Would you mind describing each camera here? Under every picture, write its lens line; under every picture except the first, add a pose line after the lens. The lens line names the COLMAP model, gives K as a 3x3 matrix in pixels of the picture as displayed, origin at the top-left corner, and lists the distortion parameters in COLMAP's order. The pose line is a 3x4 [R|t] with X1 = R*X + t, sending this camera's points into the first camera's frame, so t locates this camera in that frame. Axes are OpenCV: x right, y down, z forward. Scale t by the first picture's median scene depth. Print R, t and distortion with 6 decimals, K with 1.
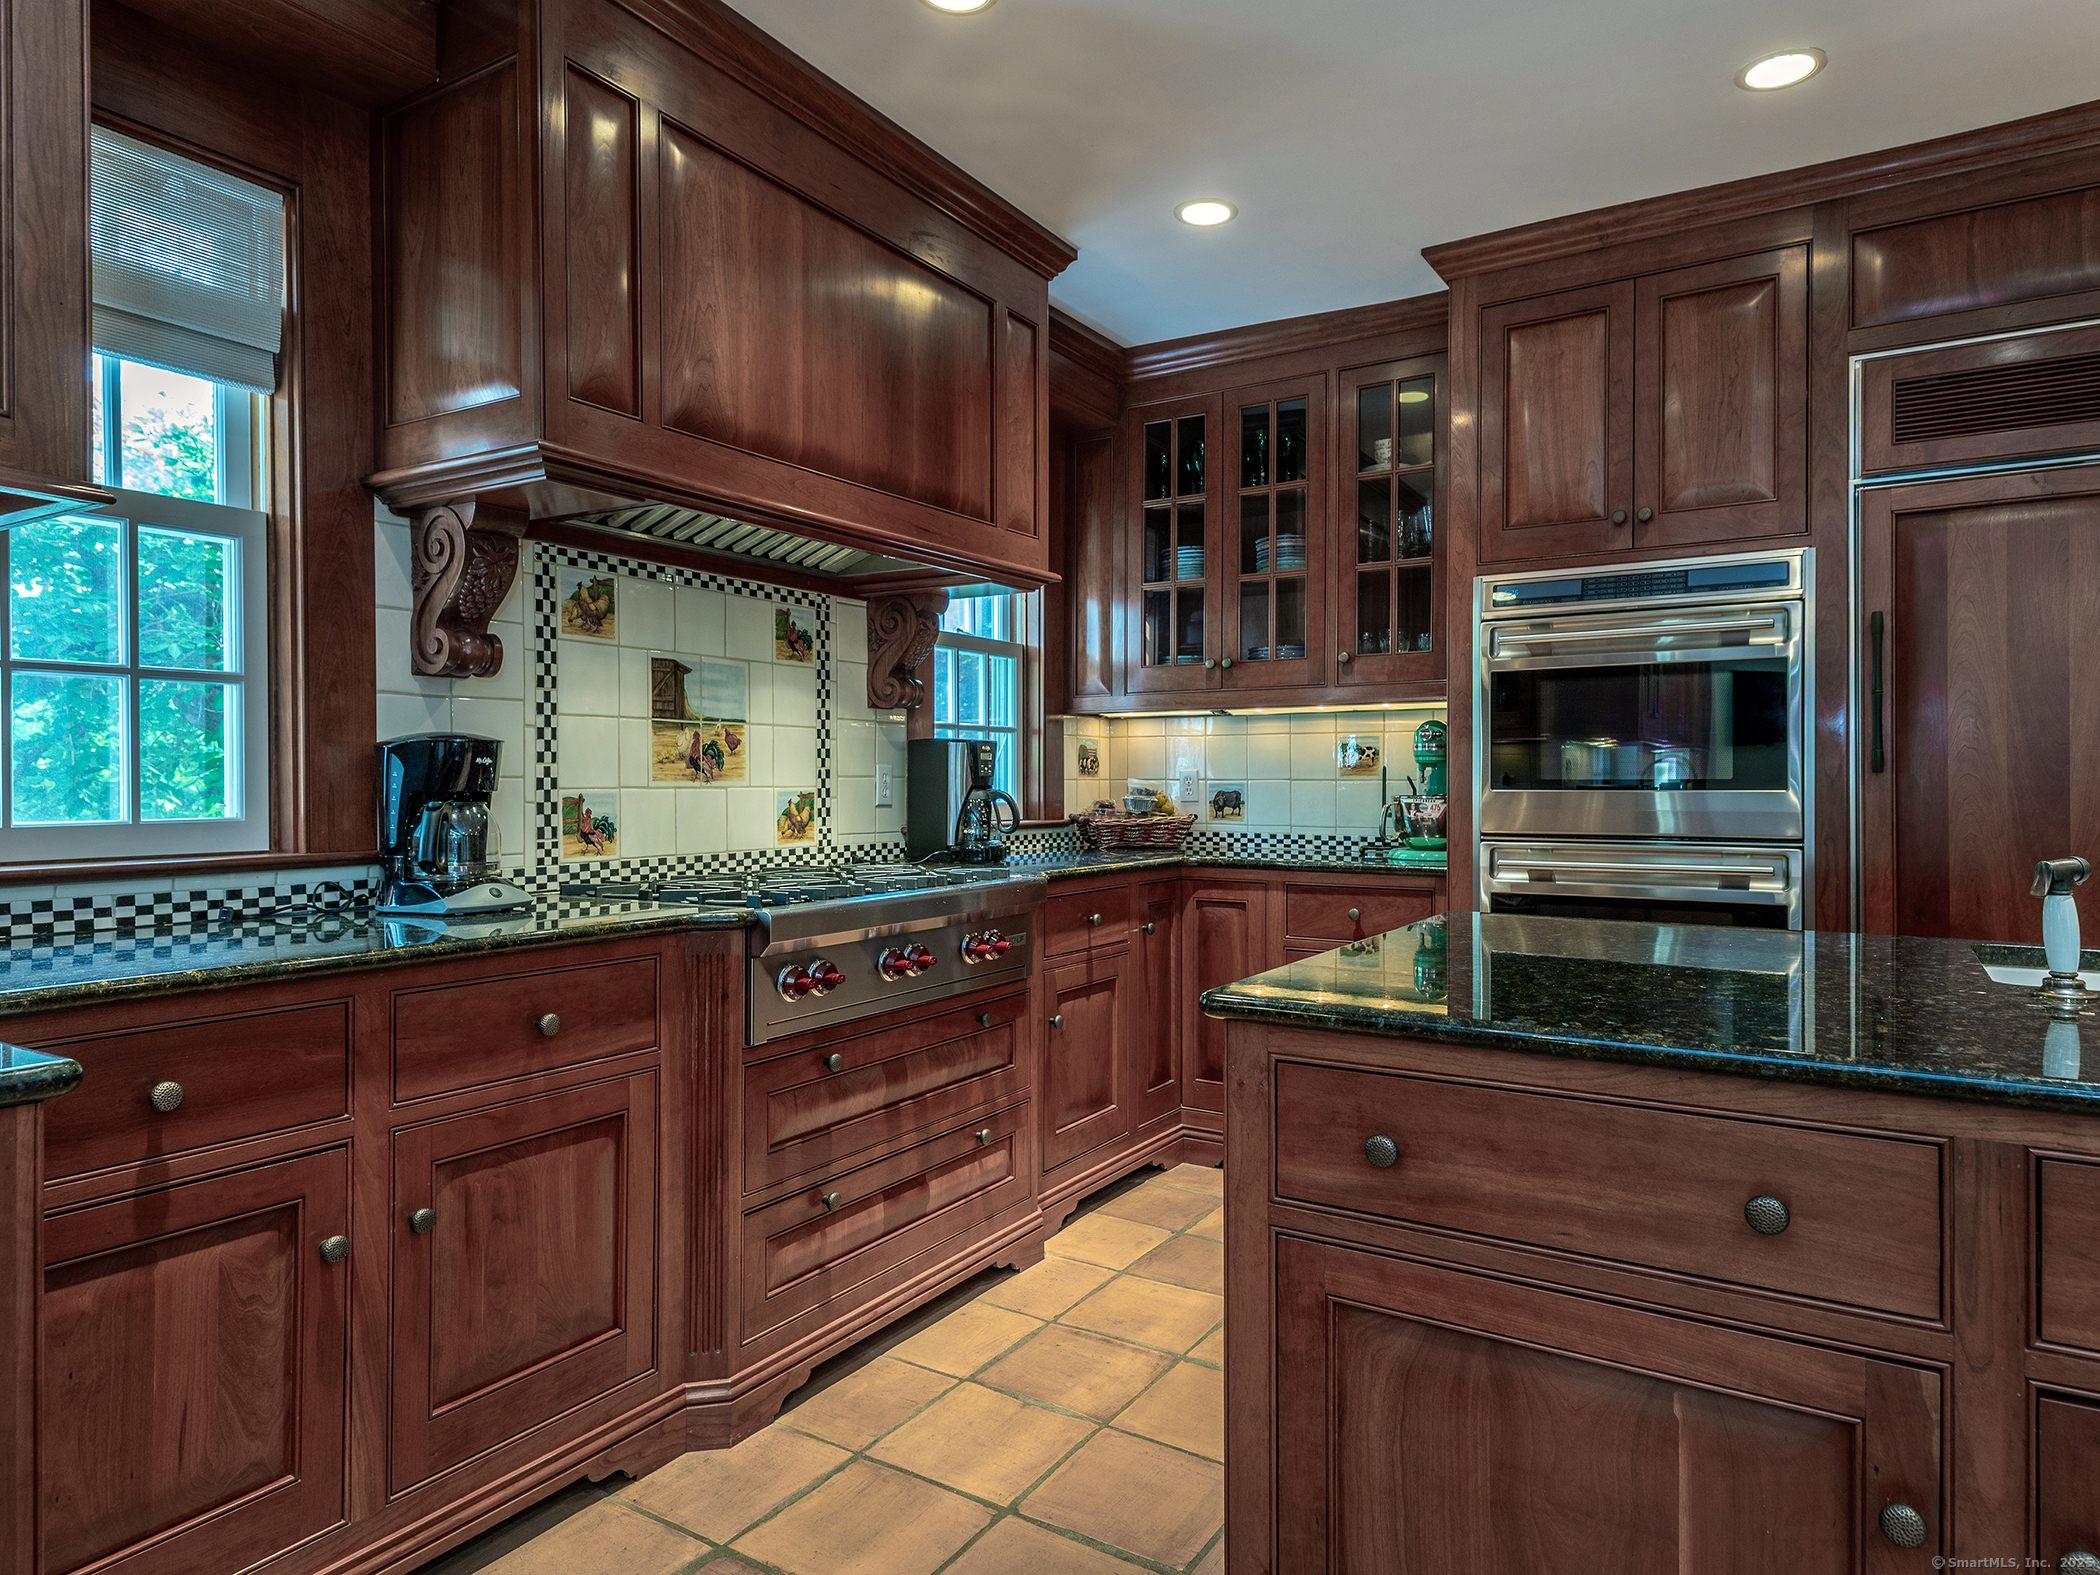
lens RADIAL K [[1055.5, 0, 1050.0], [0, 1055.5, 787.5], [0, 0, 1]] dist [0.029685, -0.024729]
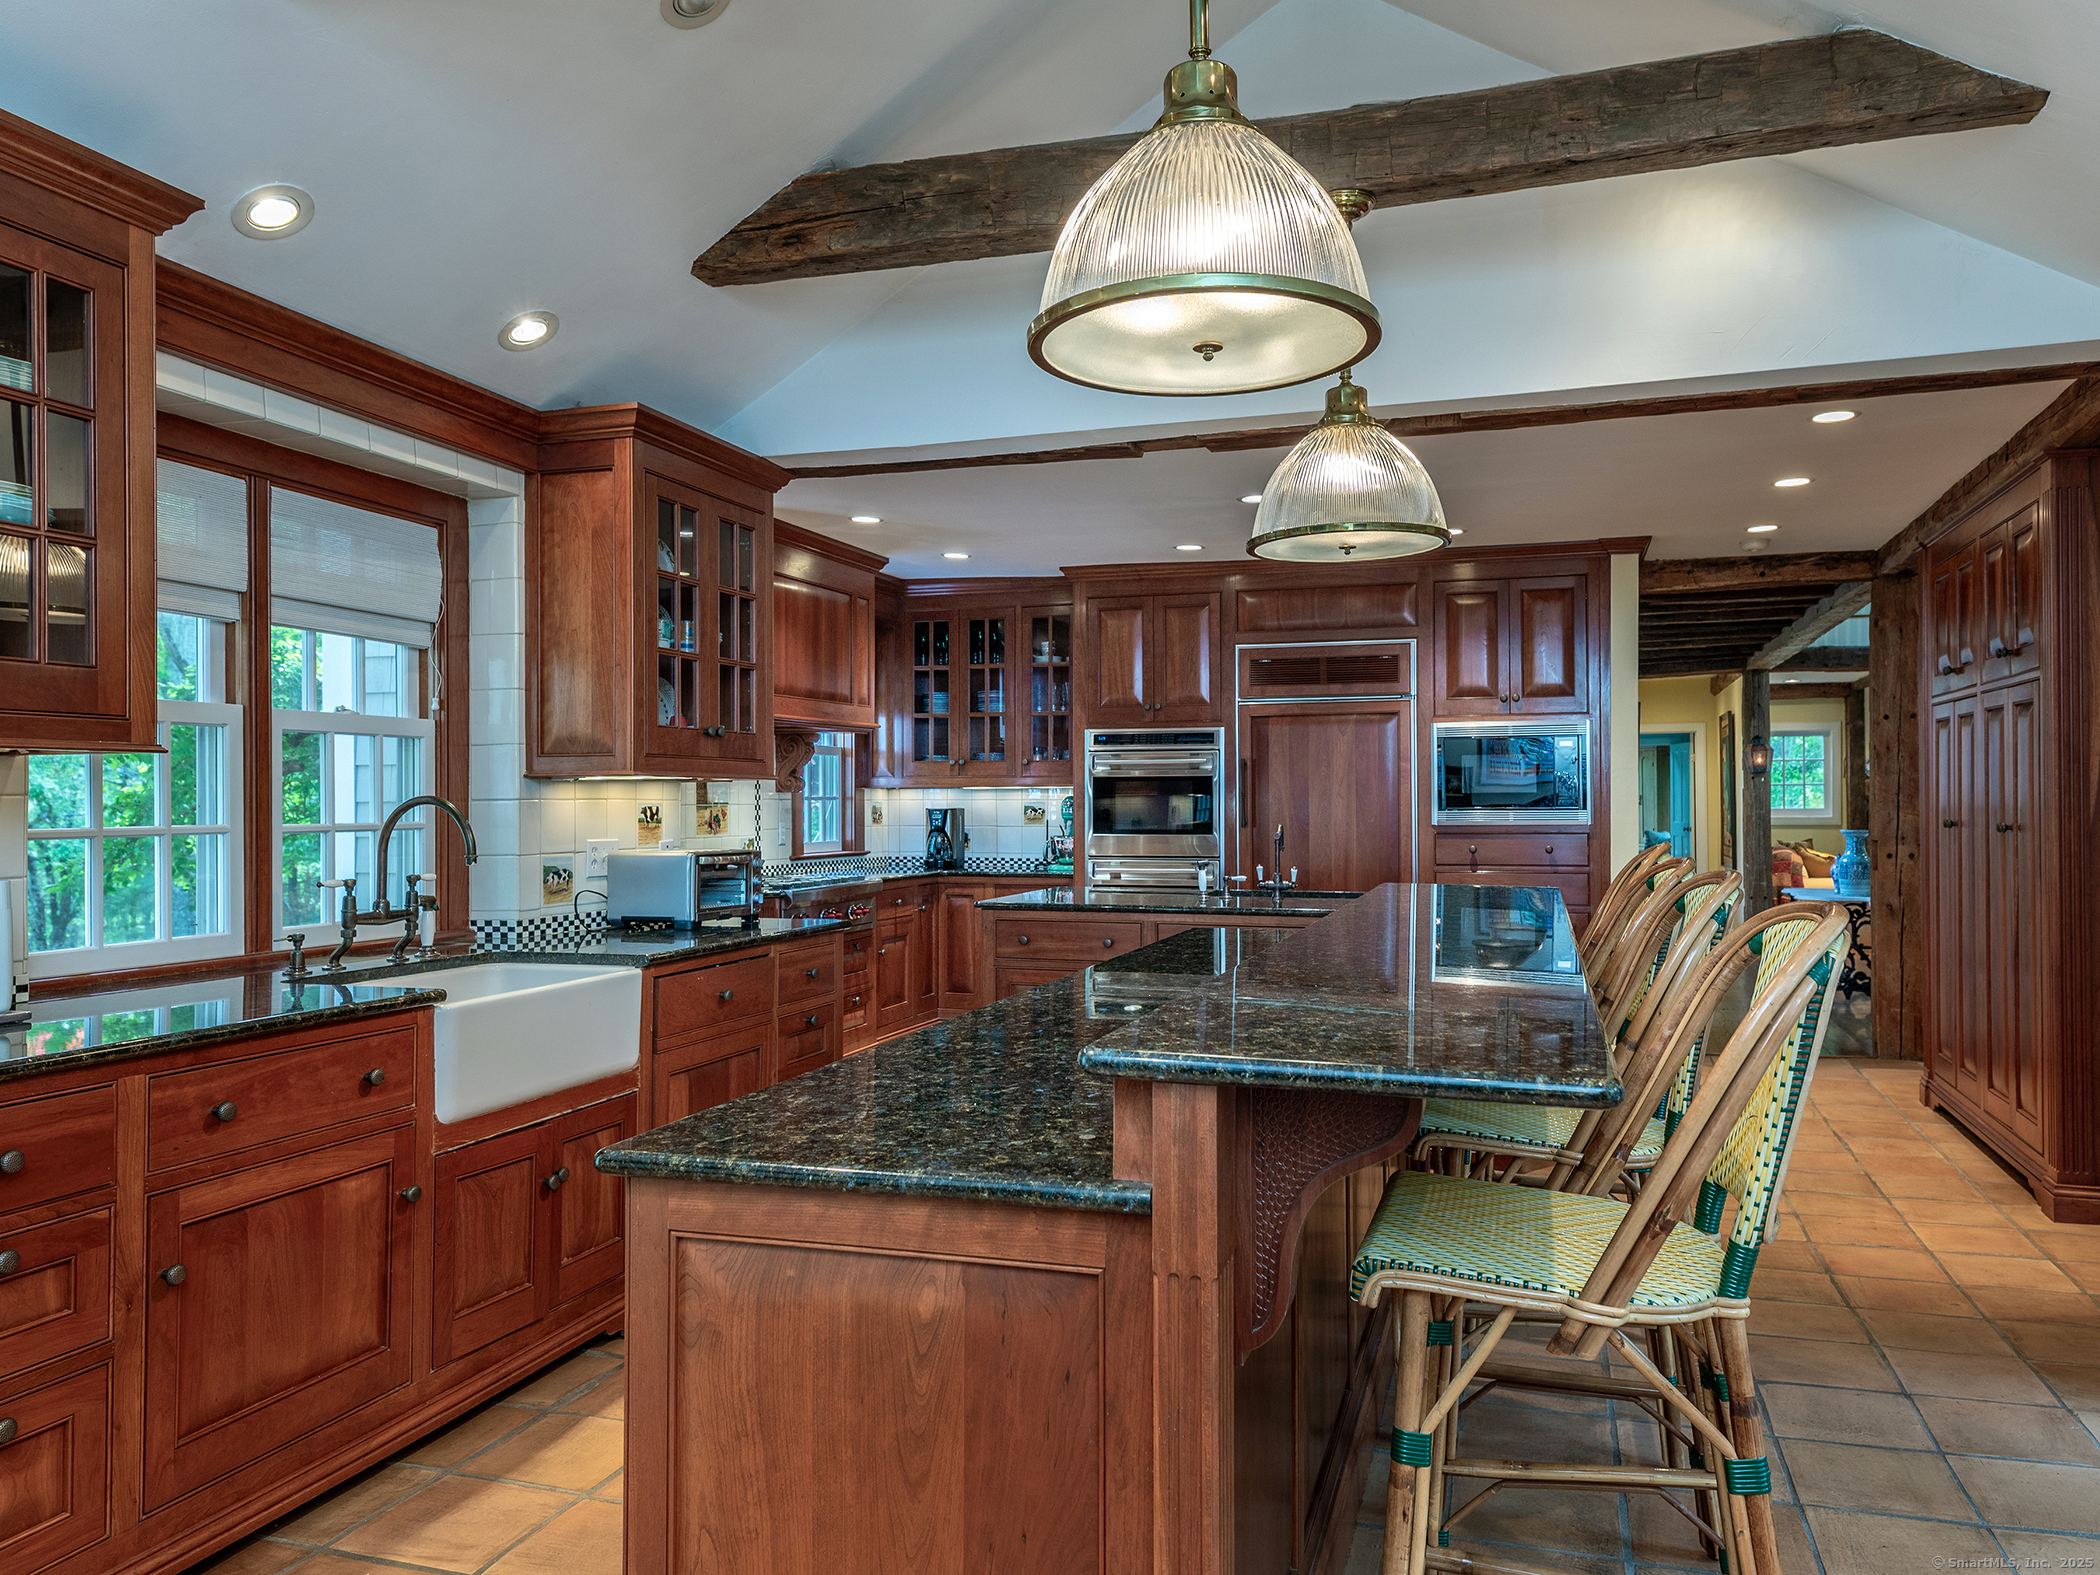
lens RADIAL K [[1055.5, 0, 1050.0], [0, 1055.5, 787.5], [0, 0, 1]] dist [0.029685, -0.024729]
pose [[0.961273, 0.006457, 0.275521, -0.214620], [0.000224, 0.999707, -0.024212, -0.036868], [-0.275597, 0.023336, 0.960990, -0.893206]]
